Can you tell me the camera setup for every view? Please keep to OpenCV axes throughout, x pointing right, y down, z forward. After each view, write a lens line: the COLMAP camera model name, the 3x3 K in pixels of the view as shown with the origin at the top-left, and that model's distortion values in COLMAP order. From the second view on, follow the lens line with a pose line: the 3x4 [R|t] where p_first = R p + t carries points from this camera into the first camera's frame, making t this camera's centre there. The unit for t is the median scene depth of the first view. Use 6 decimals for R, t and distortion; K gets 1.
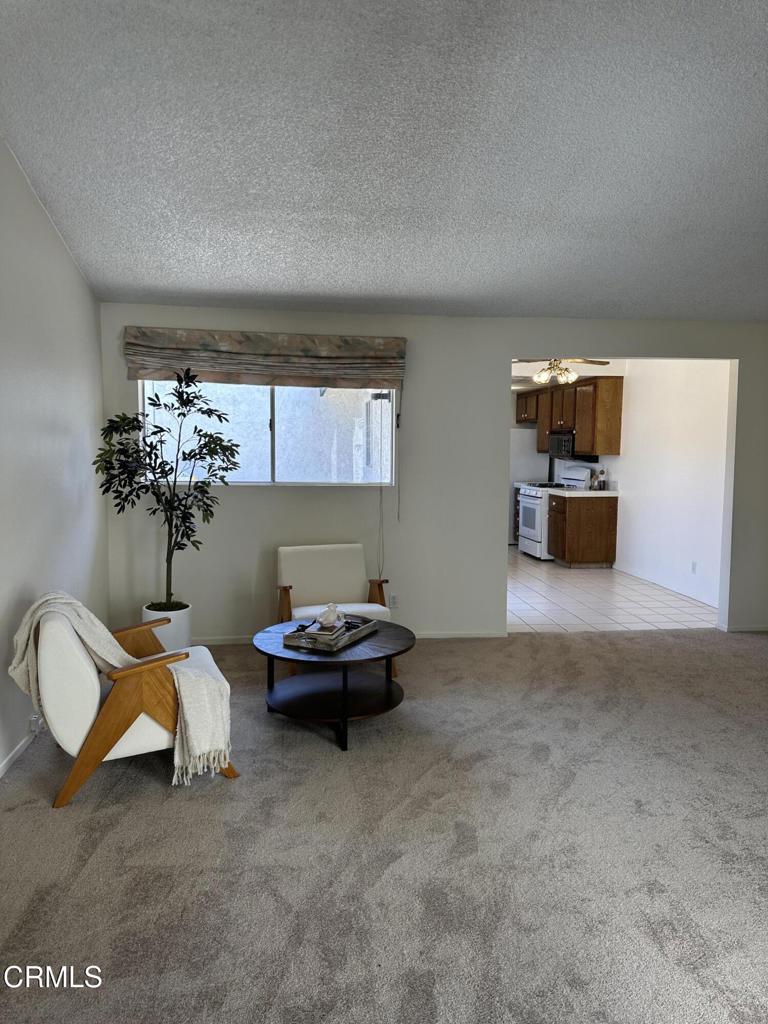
lens RADIAL K [[738.7, 0, 384.0], [0, 738.7, 512.0], [0, 0, 1]] dist [0.079331, -0.083986]
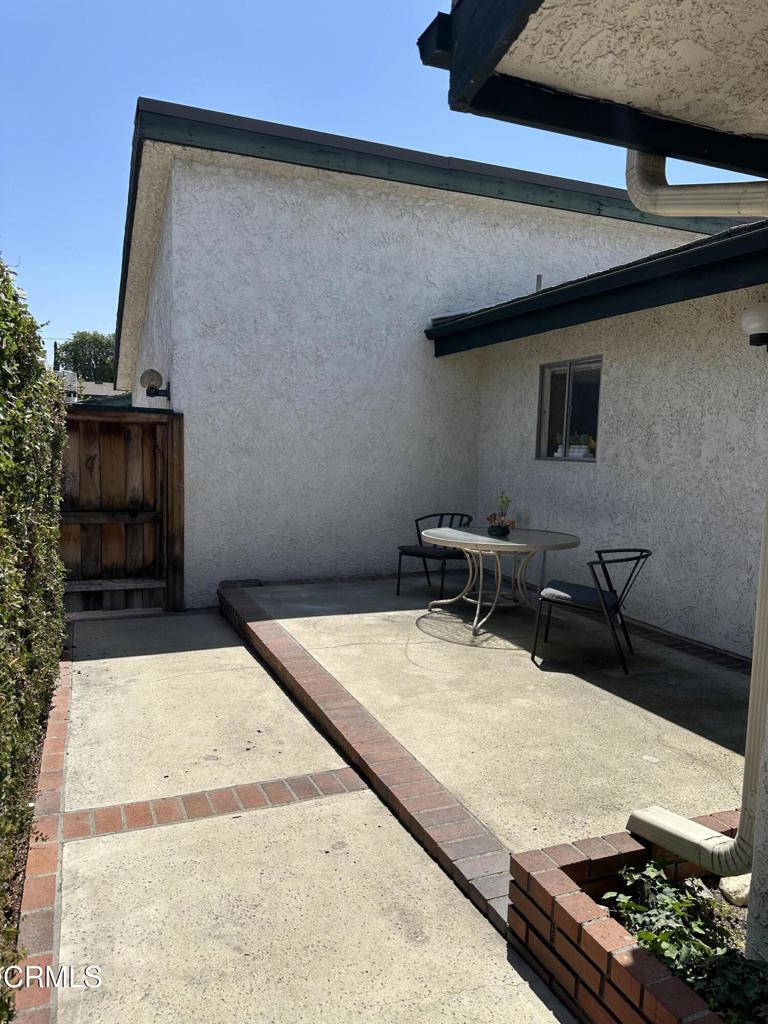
lens RADIAL K [[738.7, 0, 384.0], [0, 738.7, 512.0], [0, 0, 1]] dist [0.079331, -0.083986]
pose [[0.965400, 0.001604, 0.260768, -0.394282], [-0.005591, 0.999879, 0.014548, -0.028759], [-0.260713, -0.015503, 0.965292, 0.437876]]
